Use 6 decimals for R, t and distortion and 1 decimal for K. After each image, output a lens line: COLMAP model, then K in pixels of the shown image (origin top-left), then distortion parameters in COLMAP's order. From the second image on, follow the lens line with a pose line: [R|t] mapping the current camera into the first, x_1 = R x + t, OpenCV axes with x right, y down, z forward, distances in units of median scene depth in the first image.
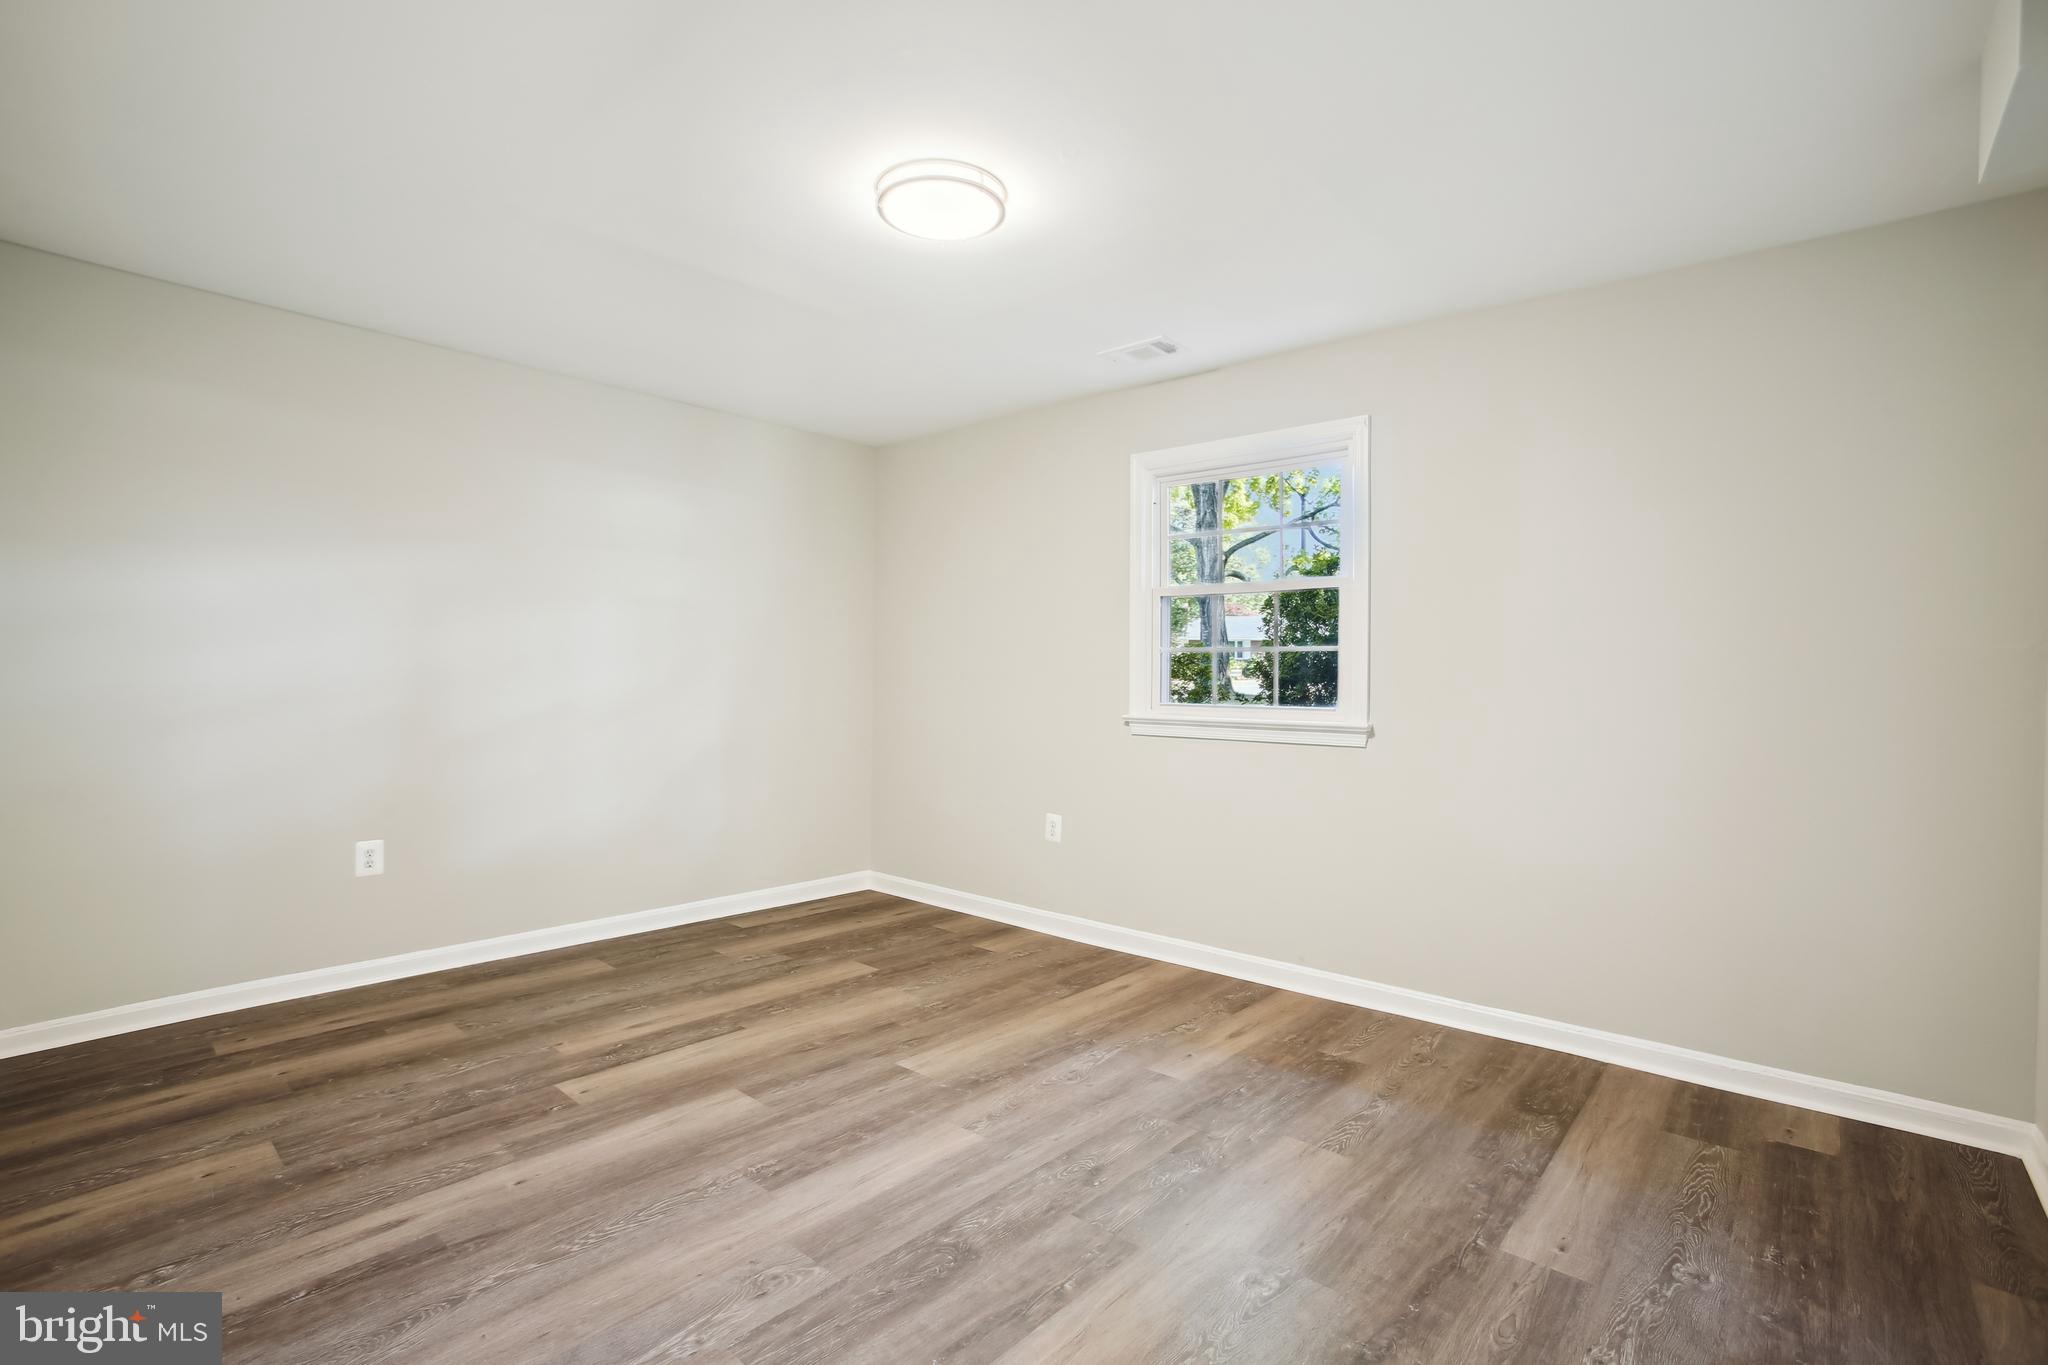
lens RADIAL K [[953.8, 0, 1024.1], [0, 953.8, 689.6], [0, 0, 1]] dist [-0.046959, 0.015220]
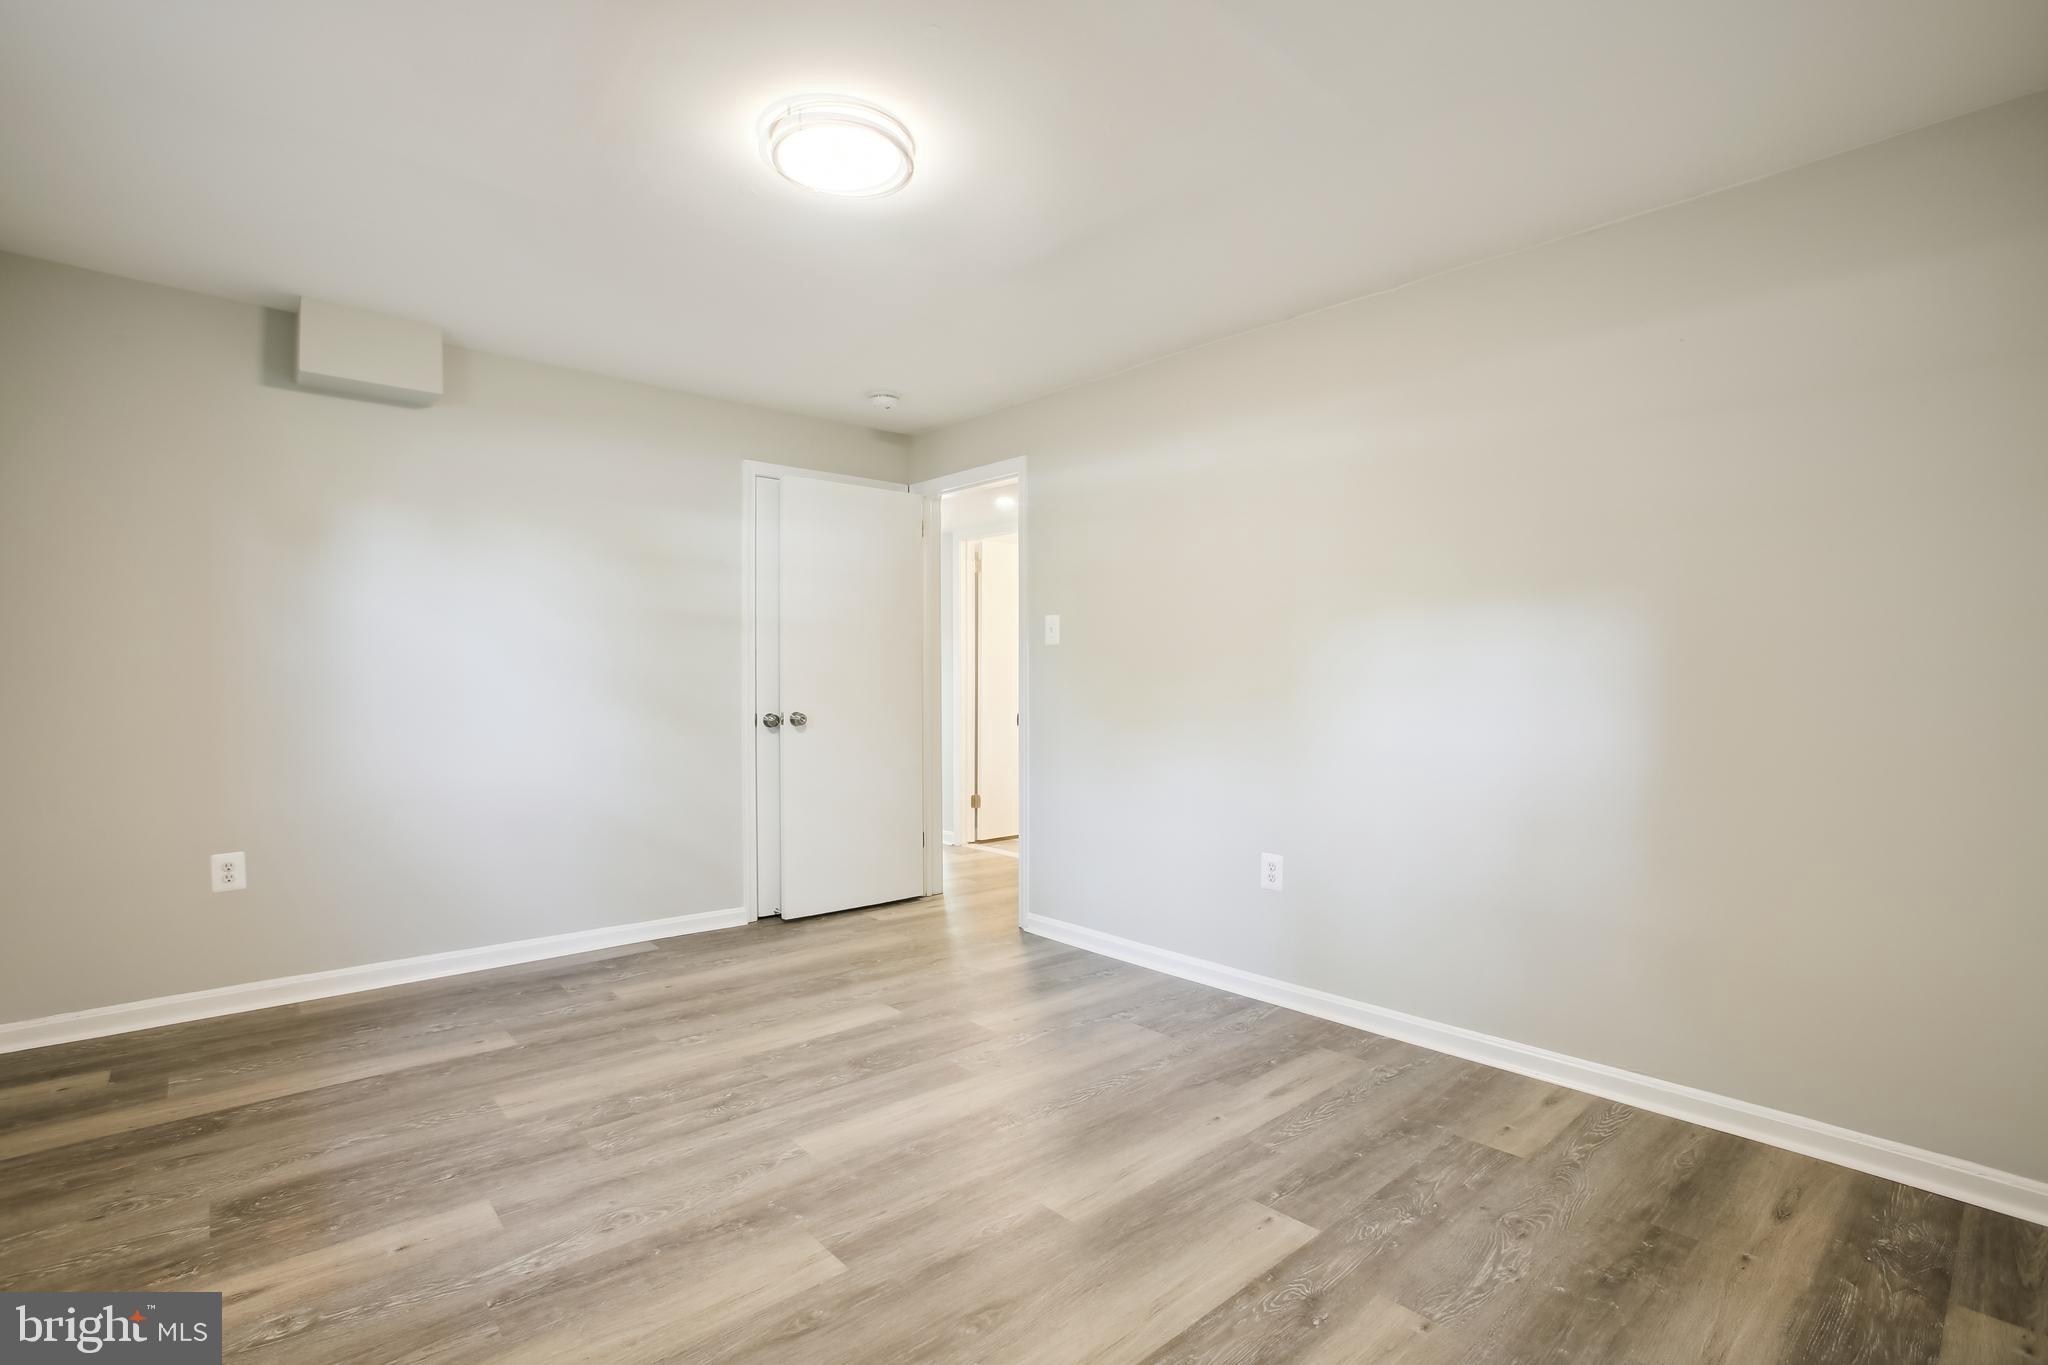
lens RADIAL K [[953.8, 0, 1025.6], [0, 953.8, 673.4], [0, 0, 1]] dist [-0.046959, 0.015220]
pose [[-0.993147, -0.010157, 0.116434, -0.382414], [-0.010075, 0.999948, 0.001286, -0.013580], [-0.116441, 0.000104, -0.993198, 1.900424]]
